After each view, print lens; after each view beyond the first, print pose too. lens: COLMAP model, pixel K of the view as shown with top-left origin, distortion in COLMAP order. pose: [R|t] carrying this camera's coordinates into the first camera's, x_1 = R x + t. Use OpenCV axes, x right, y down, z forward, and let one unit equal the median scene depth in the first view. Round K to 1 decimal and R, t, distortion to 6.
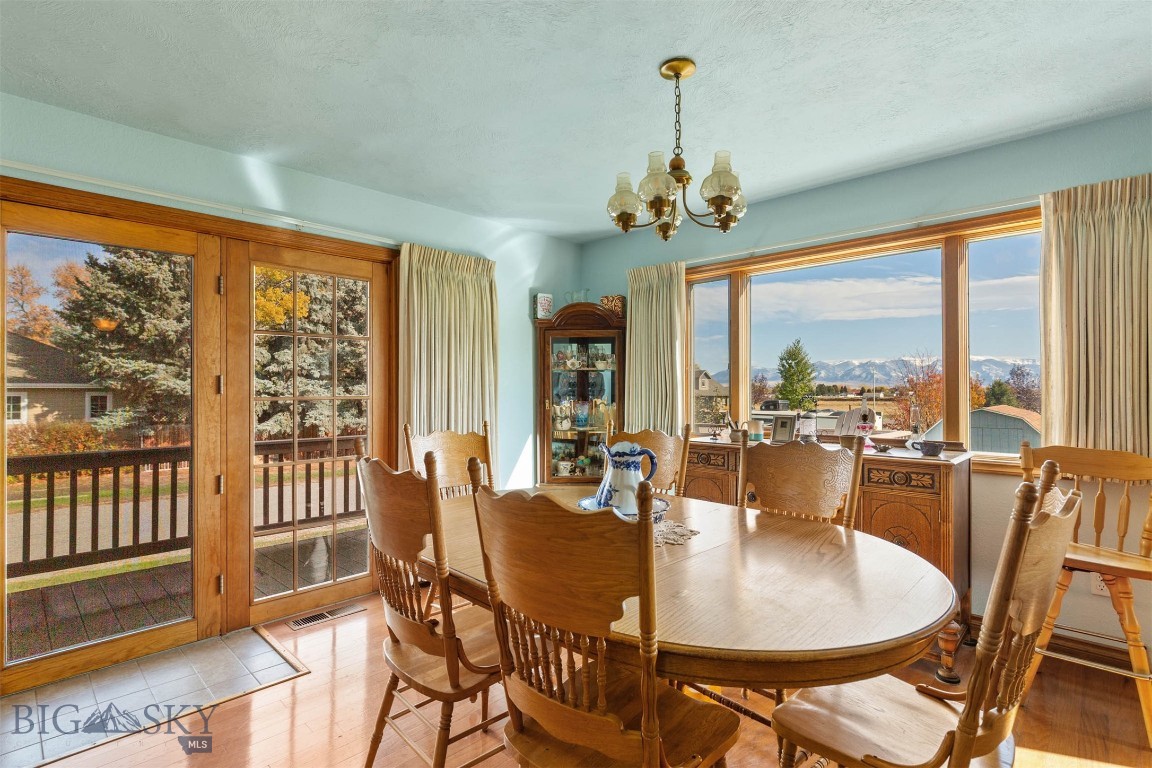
lens RADIAL K [[555.0, 0, 579.1], [0, 555.0, 386.6], [0, 0, 1]] dist [-0.003080, 0.000328]
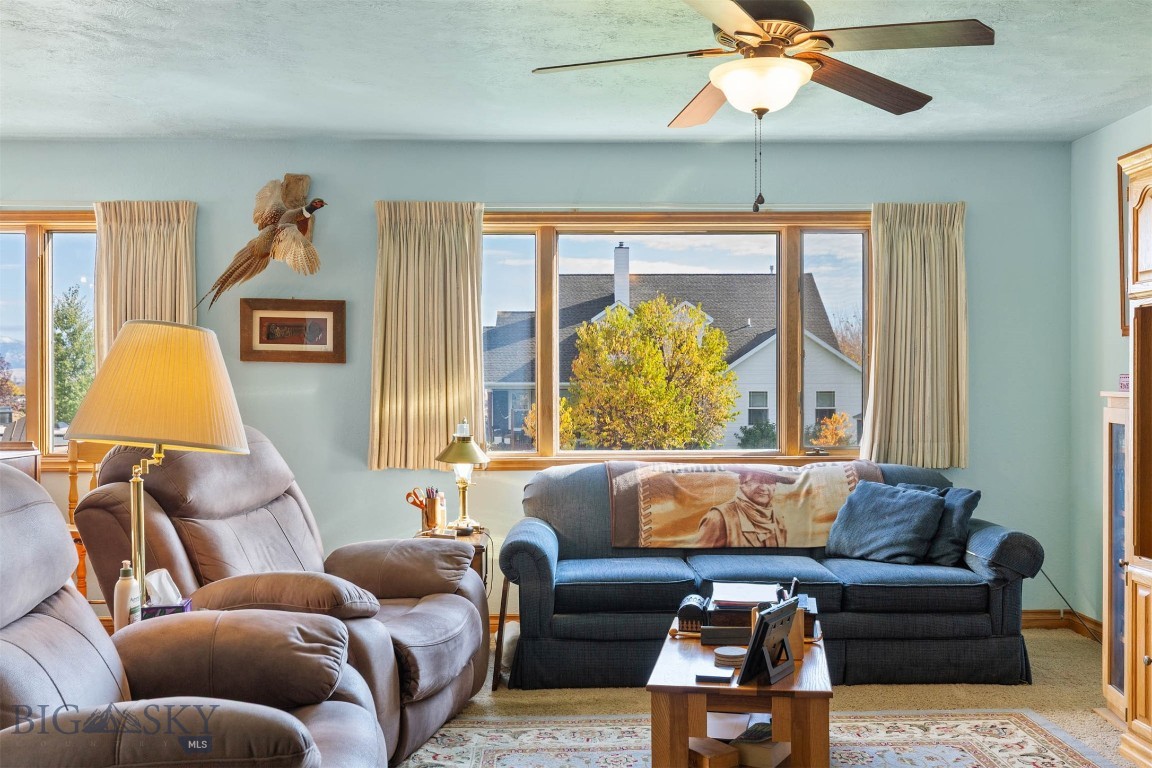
lens RADIAL K [[1114.9, 0, 573.9], [0, 1114.9, 411.8], [0, 0, 1]] dist [0.009335, 0.003830]
pose [[0.709503, -0.011838, 0.704603, -0.002140], [-0.007947, 0.999661, 0.024797, -0.001002], [-0.704657, -0.023193, 0.709169, -0.142198]]
